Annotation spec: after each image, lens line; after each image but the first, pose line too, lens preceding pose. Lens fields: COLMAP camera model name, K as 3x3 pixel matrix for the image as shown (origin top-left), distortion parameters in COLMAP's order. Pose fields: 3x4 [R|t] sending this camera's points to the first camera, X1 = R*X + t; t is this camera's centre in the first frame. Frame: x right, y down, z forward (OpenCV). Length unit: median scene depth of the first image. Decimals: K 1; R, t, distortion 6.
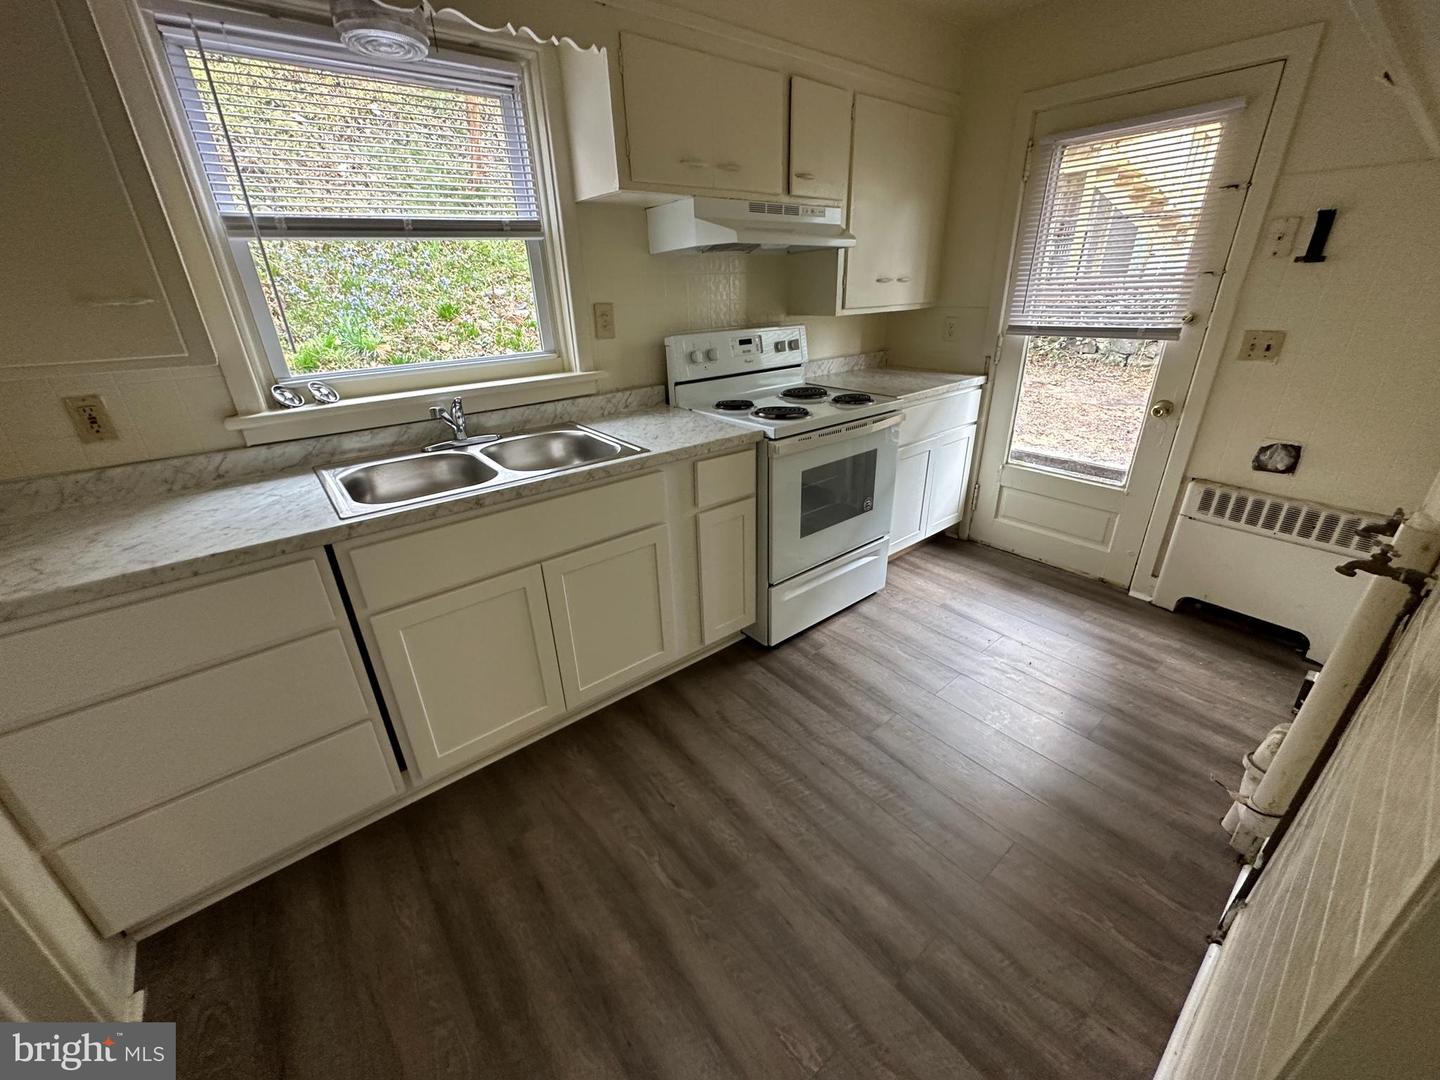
lens RADIAL K [[573.7, 0, 717.0], [0, 573.7, 537.4], [0, 0, 1]] dist [0.000811, 0.000079]
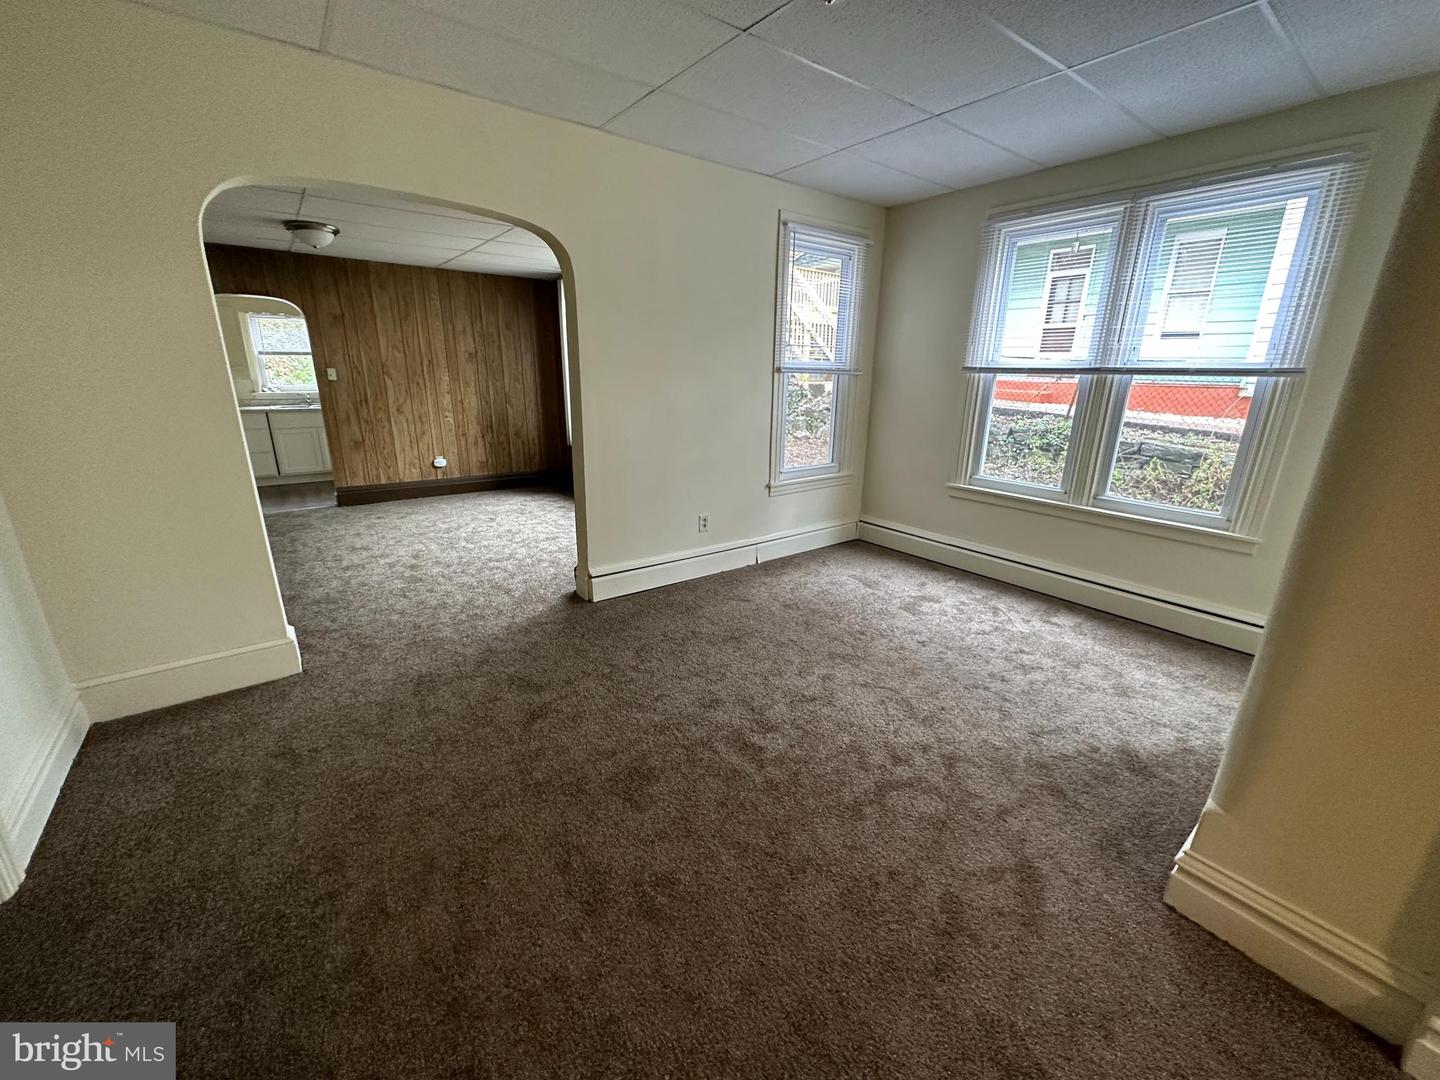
lens RADIAL K [[573.7, 0, 717.9], [0, 573.7, 537.3], [0, 0, 1]] dist [0.000811, 0.000079]
pose [[0.998449, 0.049006, -0.026434, 3.099468], [-0.052096, 0.989773, -0.132795, 1.379476], [0.019656, 0.133967, 0.990791, -3.378326]]
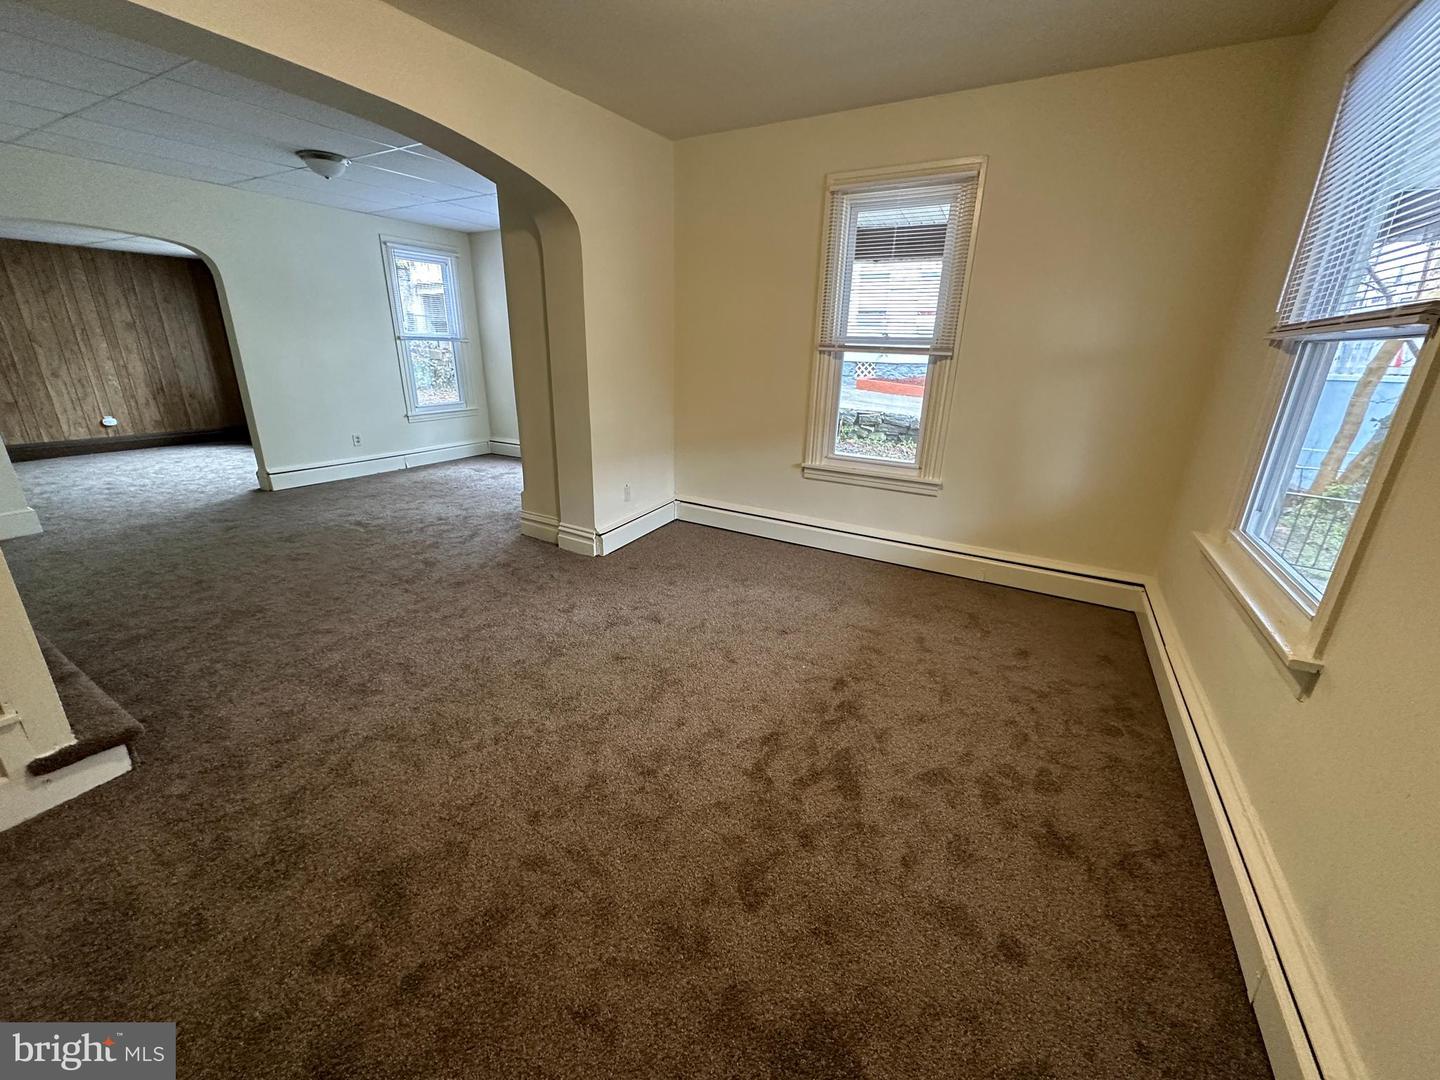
lens RADIAL K [[573.7, 0, 716.1], [0, 573.7, 539.4], [0, 0, 1]] dist [0.000811, 0.000079]
pose [[0.934097, -0.075416, 0.348963, 3.863964], [0.109448, 0.990862, -0.078830, 2.258859], [-0.339830, 0.111828, 0.933815, -5.316837]]
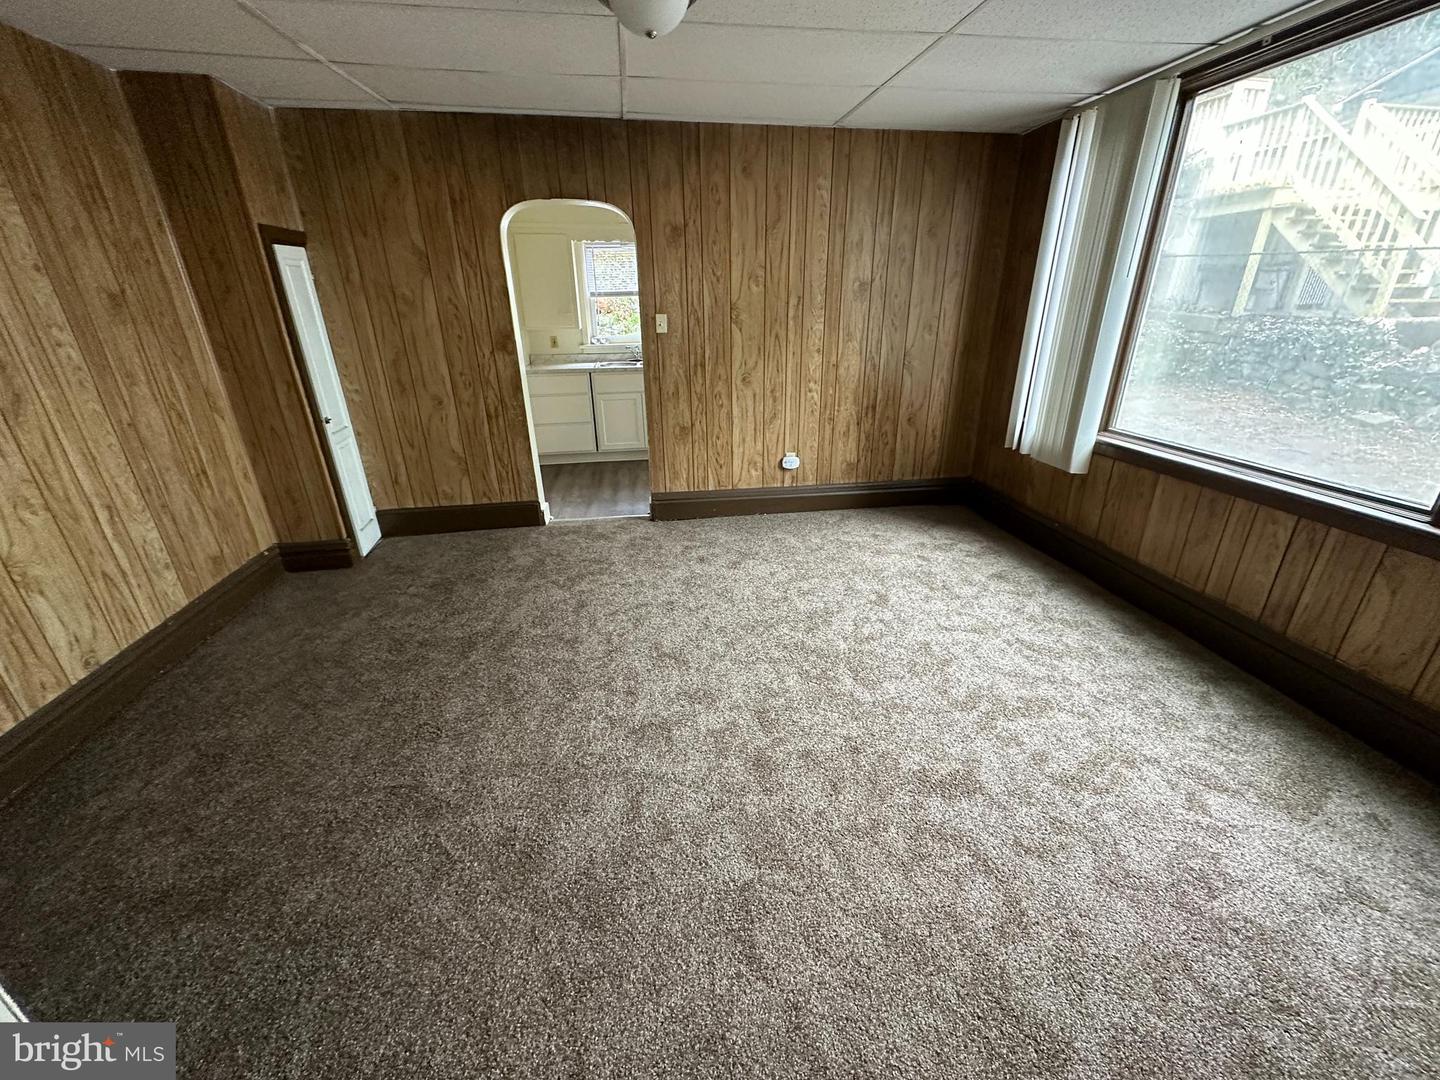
lens RADIAL K [[573.7, 0, 722.9], [0, 573.7, 539.2], [0, 0, 1]] dist [0.000811, 0.000079]
pose [[0.863160, 0.207081, -0.460514, 1.967889], [-0.216285, 0.975759, 0.033380, 0.716077], [0.456263, 0.070790, 0.887025, -1.836899]]
